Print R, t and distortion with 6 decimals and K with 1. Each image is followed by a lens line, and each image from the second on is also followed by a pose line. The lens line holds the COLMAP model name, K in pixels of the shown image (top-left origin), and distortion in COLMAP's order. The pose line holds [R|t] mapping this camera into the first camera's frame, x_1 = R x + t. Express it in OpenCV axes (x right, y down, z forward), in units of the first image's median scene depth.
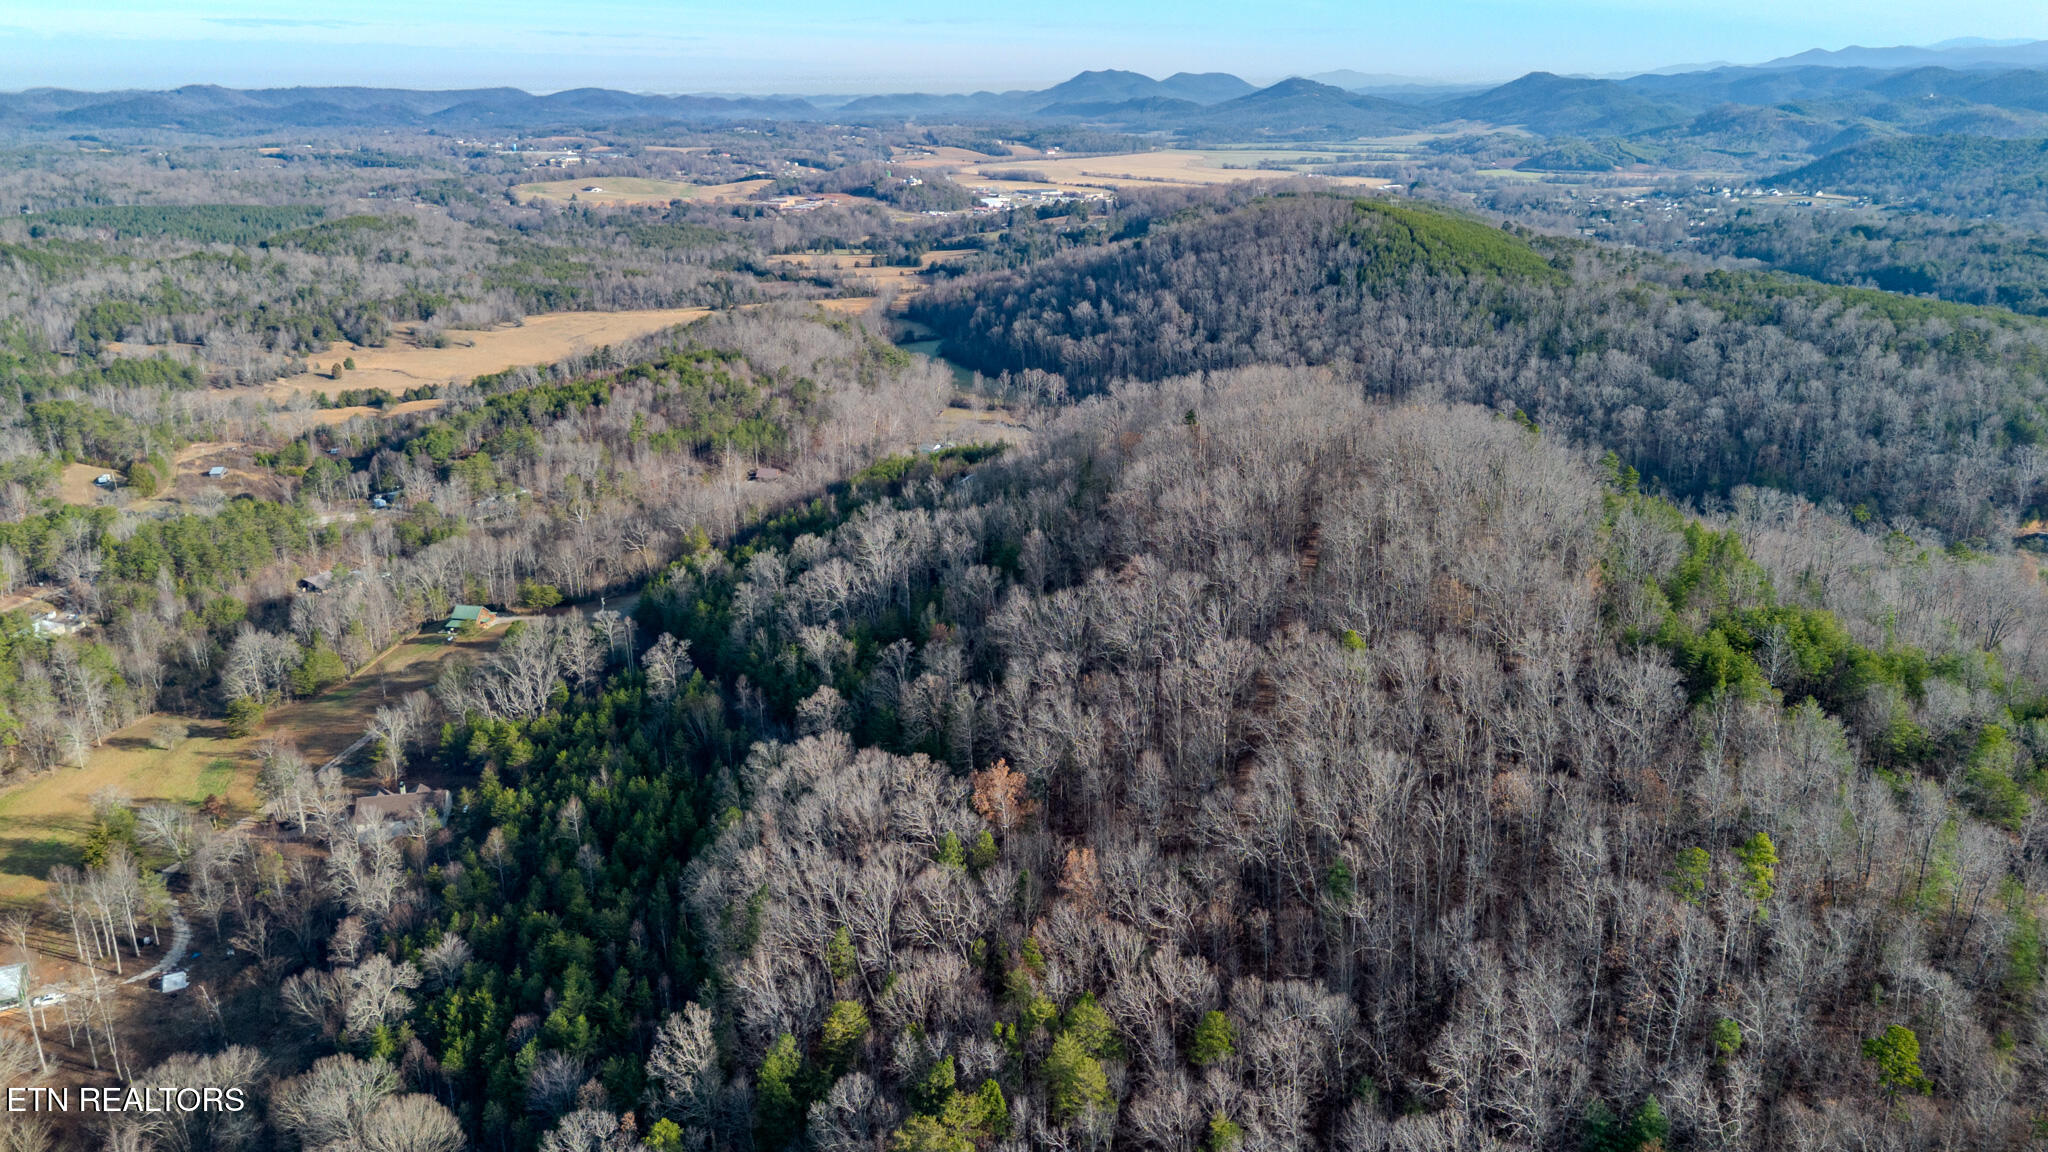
lens RADIAL K [[1368.1, 0, 1011.4], [0, 1368.1, 587.9], [0, 0, 1]] dist [0.062096, -0.058848]
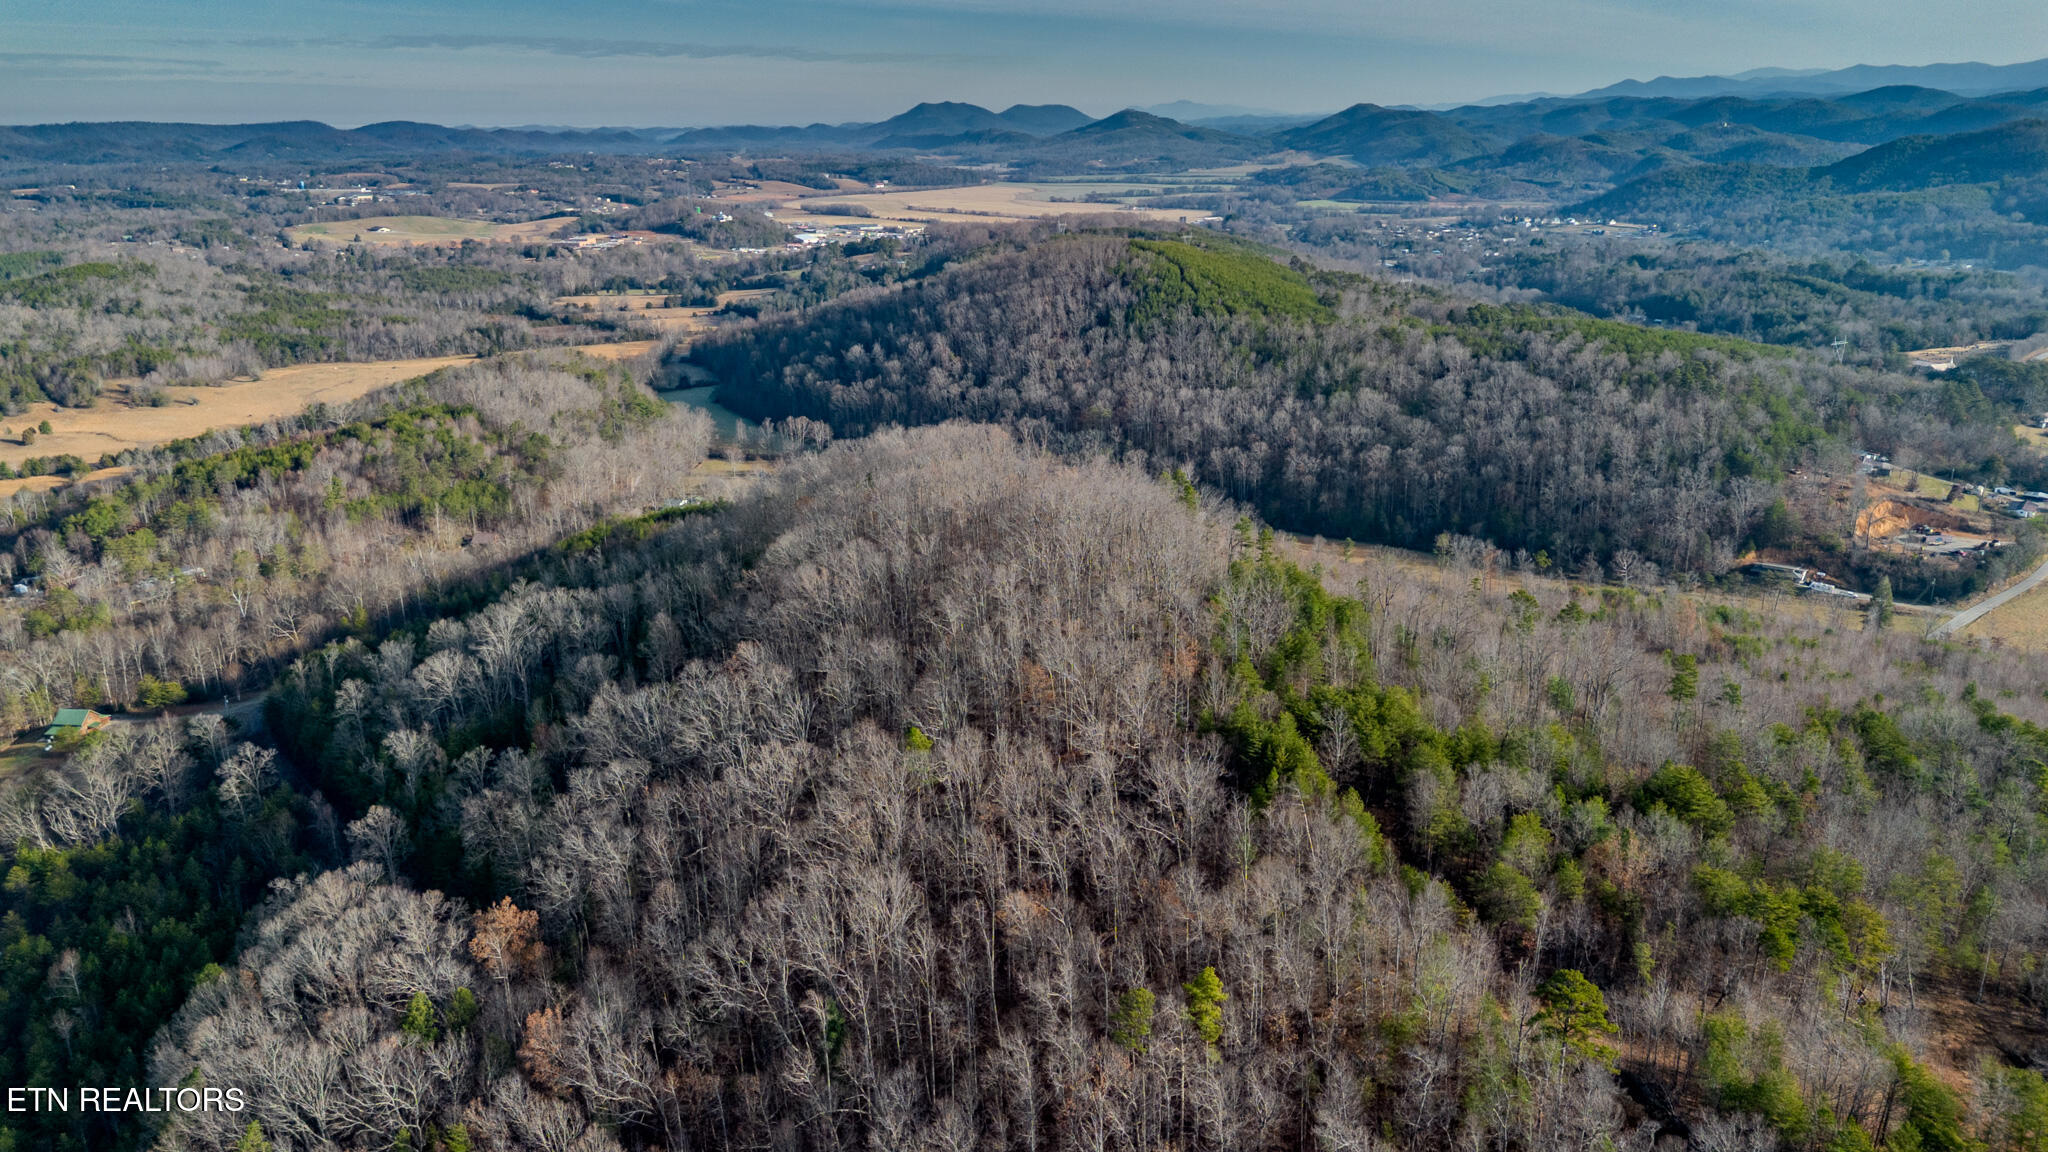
lens RADIAL K [[1393.9, 0, 1000.7], [0, 1393.9, 571.2], [0, 0, 1]] dist [0.060216, -0.050816]
pose [[0.995430, -0.032746, 0.089703, 0.072729], [0.035949, 0.998764, -0.034322, -0.013506], [-0.088468, 0.037390, 0.995377, 0.015269]]
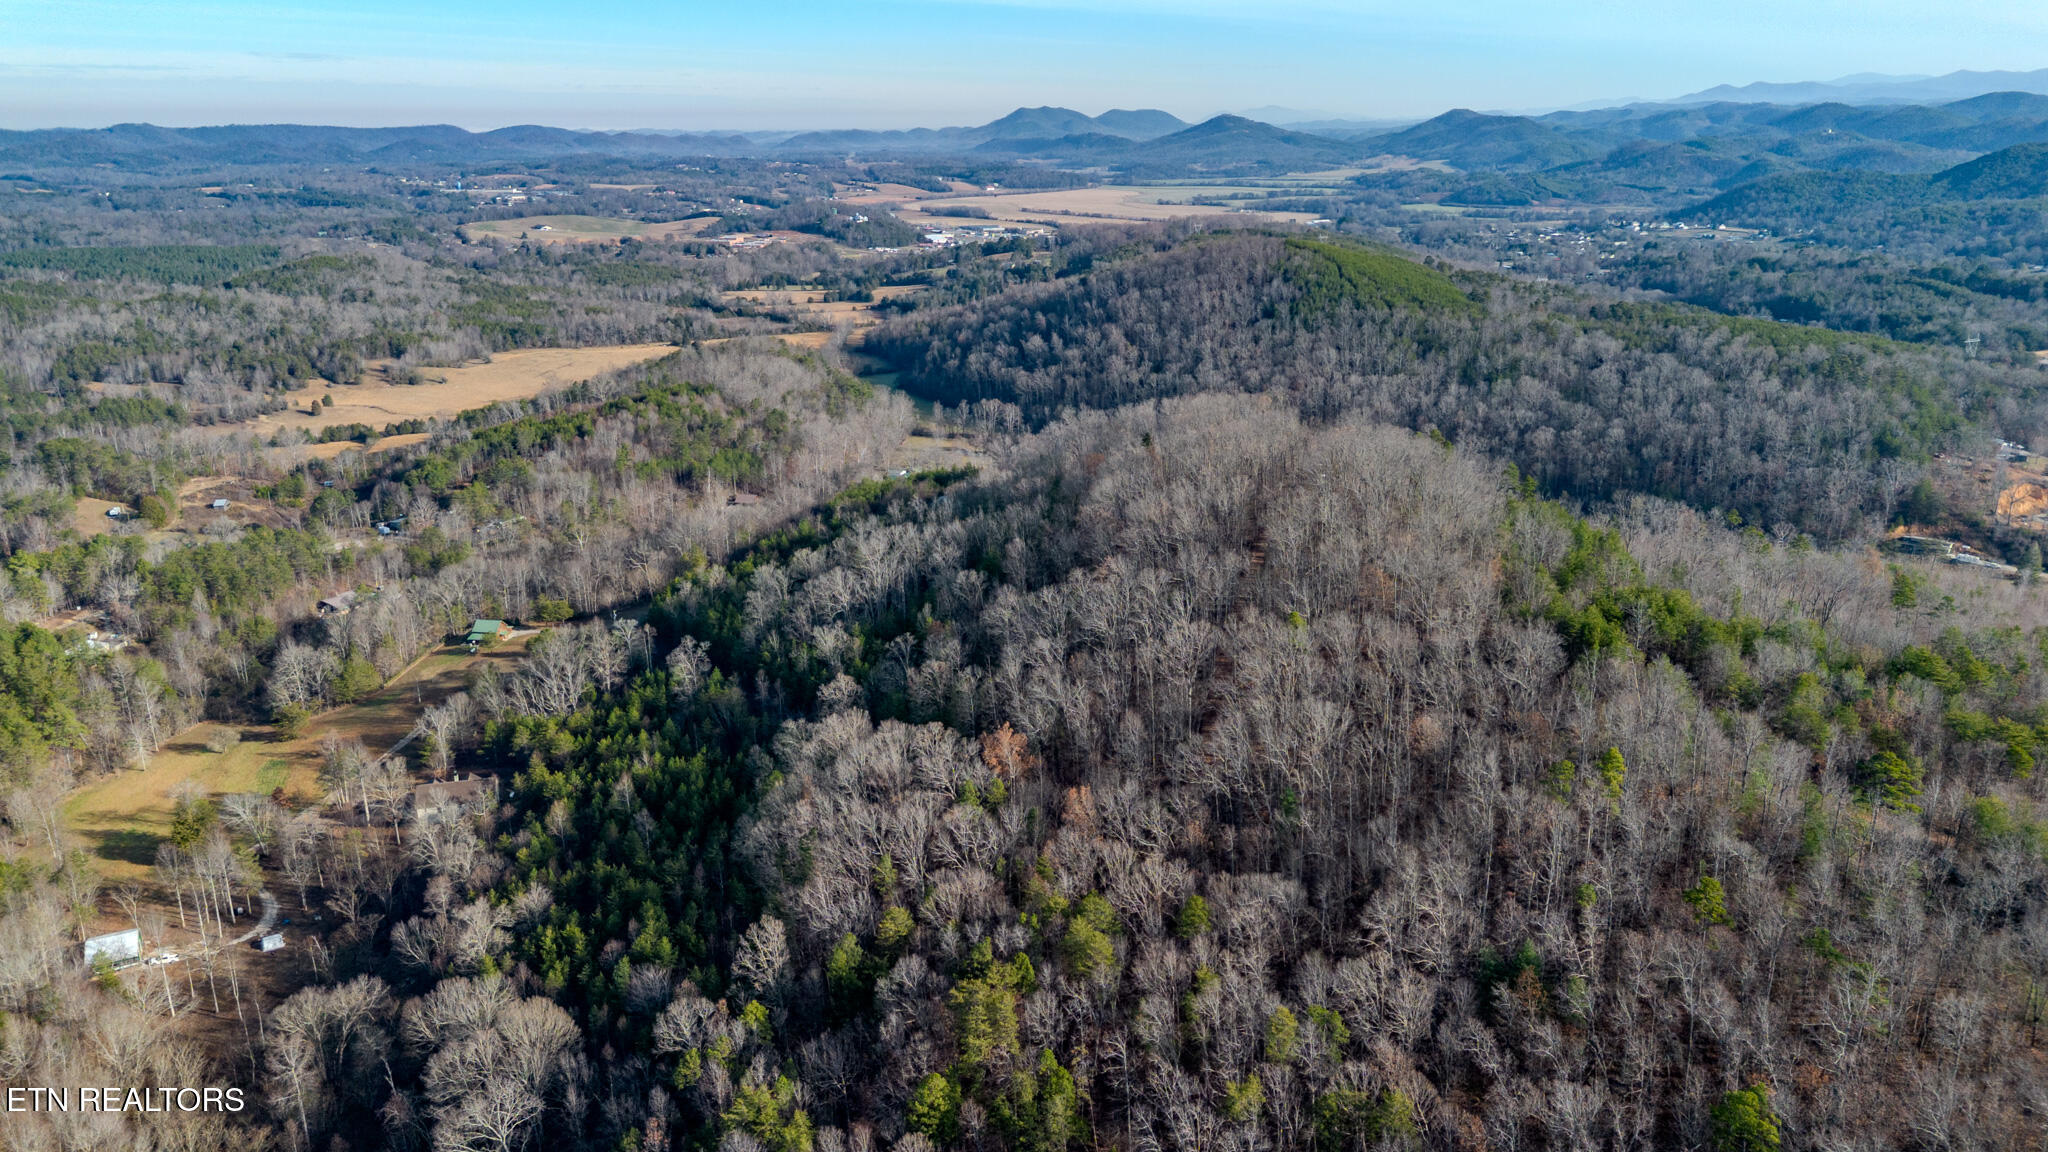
lens RADIAL K [[1368.1, 0, 1011.4], [0, 1368.1, 587.9], [0, 0, 1]] dist [0.062096, -0.058848]
pose [[0.998978, -0.015638, 0.042404, -0.015757], [0.016577, 0.999623, -0.021900, 0.010385], [-0.042045, 0.022581, 0.998861, -0.058799]]
